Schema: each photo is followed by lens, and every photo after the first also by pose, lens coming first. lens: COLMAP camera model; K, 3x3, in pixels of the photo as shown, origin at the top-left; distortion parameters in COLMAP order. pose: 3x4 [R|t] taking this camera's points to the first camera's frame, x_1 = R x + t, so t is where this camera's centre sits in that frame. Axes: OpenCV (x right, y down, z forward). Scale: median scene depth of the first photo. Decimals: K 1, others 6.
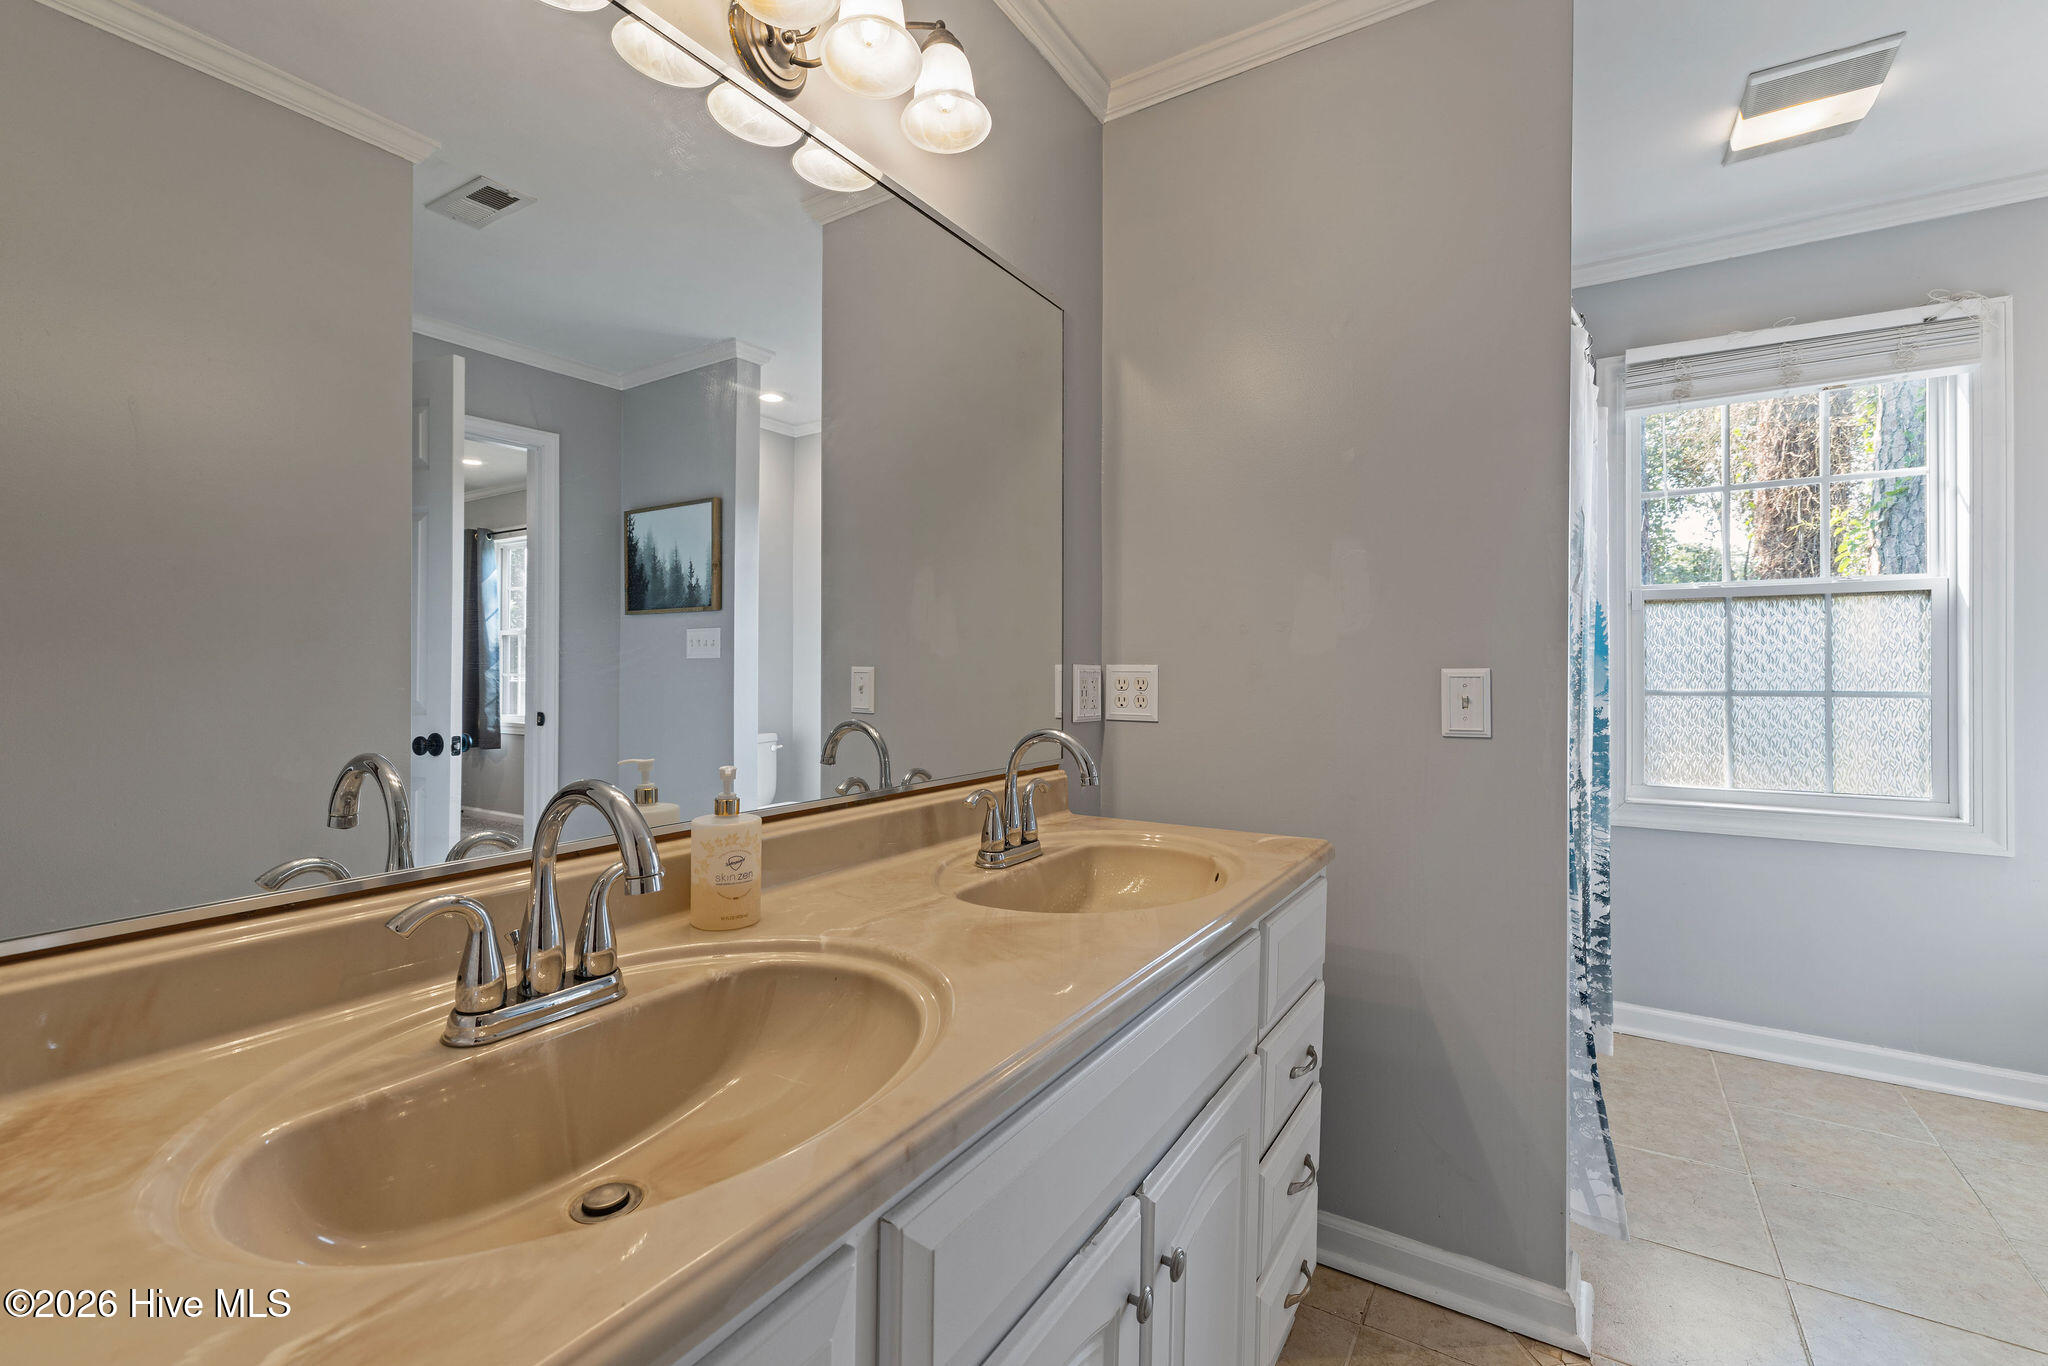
lens RADIAL K [[885.2, 0, 1026.1], [0, 885.2, 663.9], [0, 0, 1]] dist [-0.001698, 0.001516]
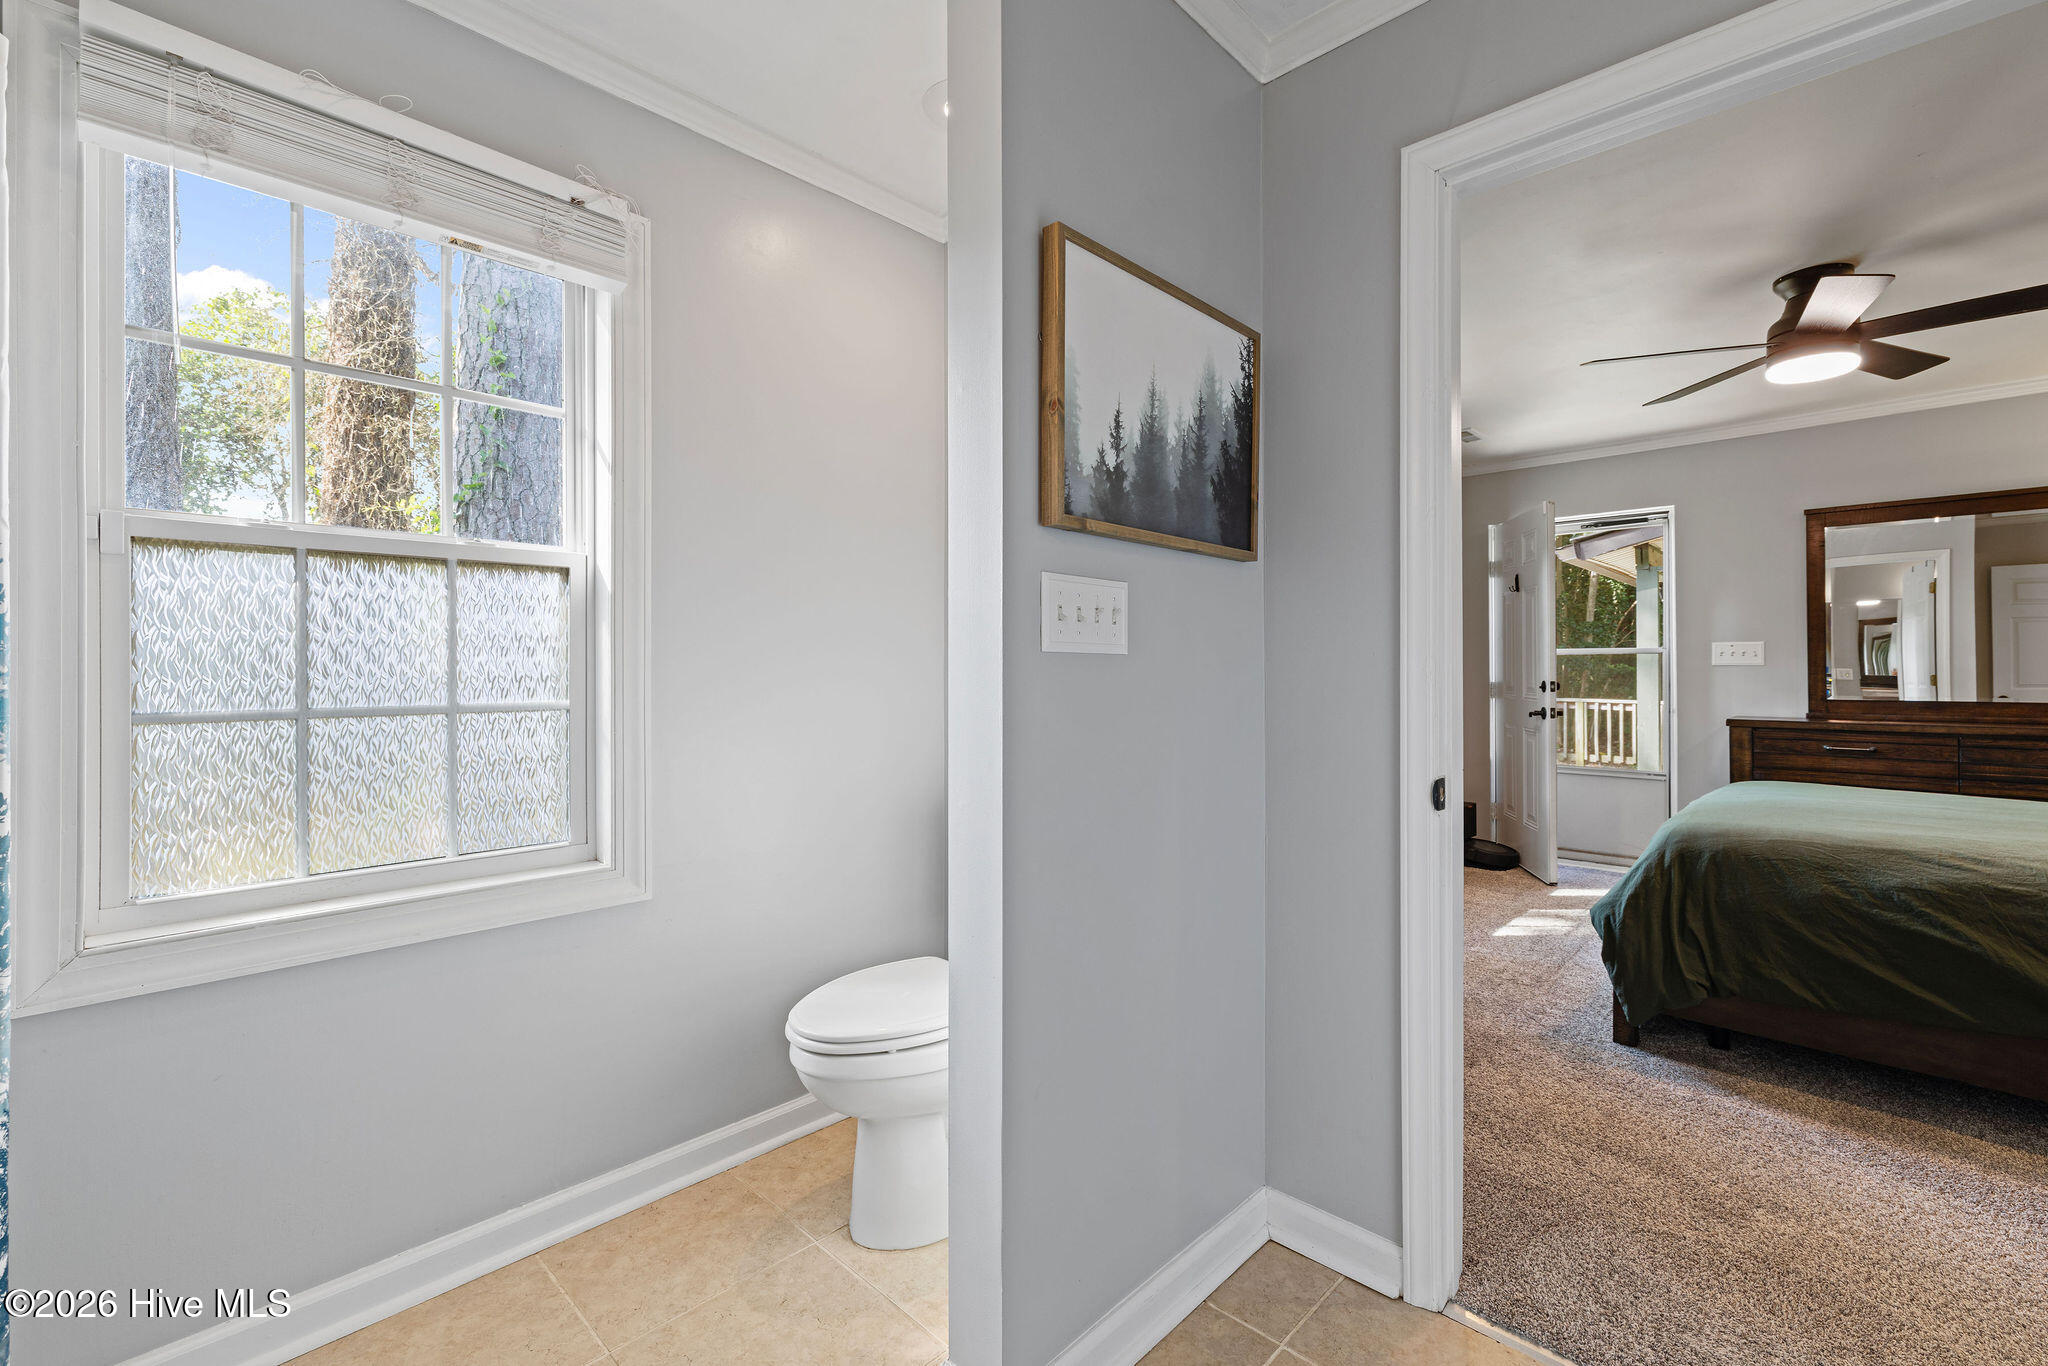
lens RADIAL K [[885.2, 0, 1031.2], [0, 885.2, 670.5], [0, 0, 1]] dist [-0.001698, 0.001516]
pose [[0.200509, -0.000835, 0.979691, 0.324930], [-0.003083, 0.999994, 0.001483, 0.001990], [-0.979687, -0.003318, 0.200506, 0.419140]]
